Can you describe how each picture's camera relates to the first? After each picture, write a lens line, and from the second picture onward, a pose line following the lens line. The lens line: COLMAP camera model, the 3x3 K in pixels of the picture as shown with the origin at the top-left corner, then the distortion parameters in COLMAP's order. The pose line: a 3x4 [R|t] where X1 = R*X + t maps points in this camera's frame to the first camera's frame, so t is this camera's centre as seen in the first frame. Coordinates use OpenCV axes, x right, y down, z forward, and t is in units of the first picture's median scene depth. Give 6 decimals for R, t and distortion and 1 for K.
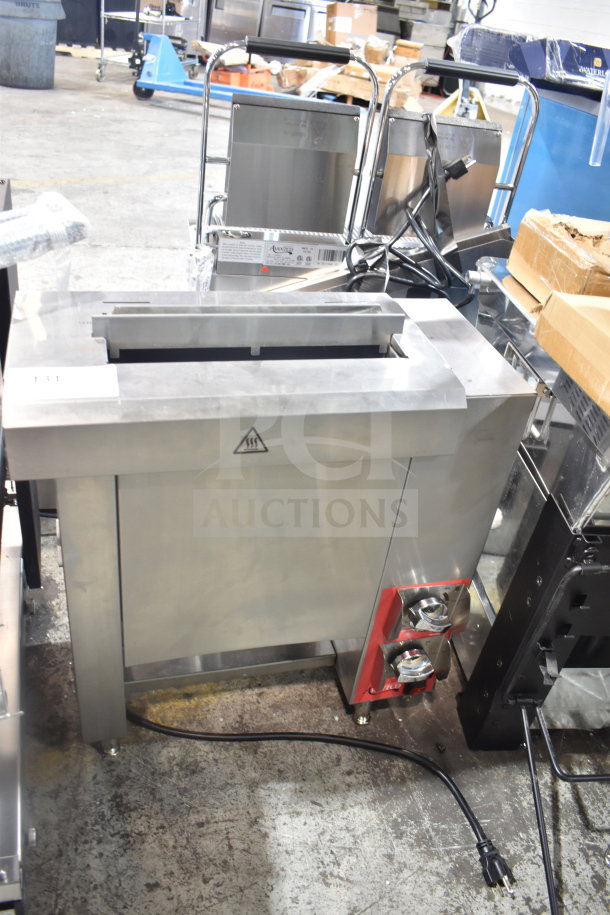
lens RADIAL K [[727.2, 0, 305.0], [0, 727.2, 457.5], [0, 0, 1]] dist [-0.062478, -0.006258]
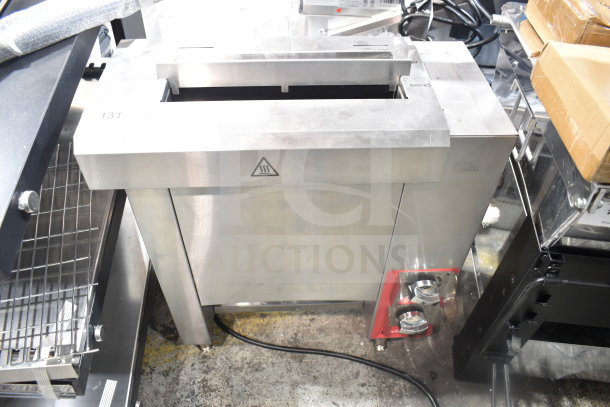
lens RADIAL K [[465.0, 0, 305.0], [0, 465.0, 203.5], [0, 0, 1]] dist [-0.075245, 0.004775]
pose [[0.973649, 0.079176, -0.213866, 0.121090], [-0.041807, 0.983873, 0.173912, -0.073206], [0.224187, -0.160388, 0.961257, 0.161800]]
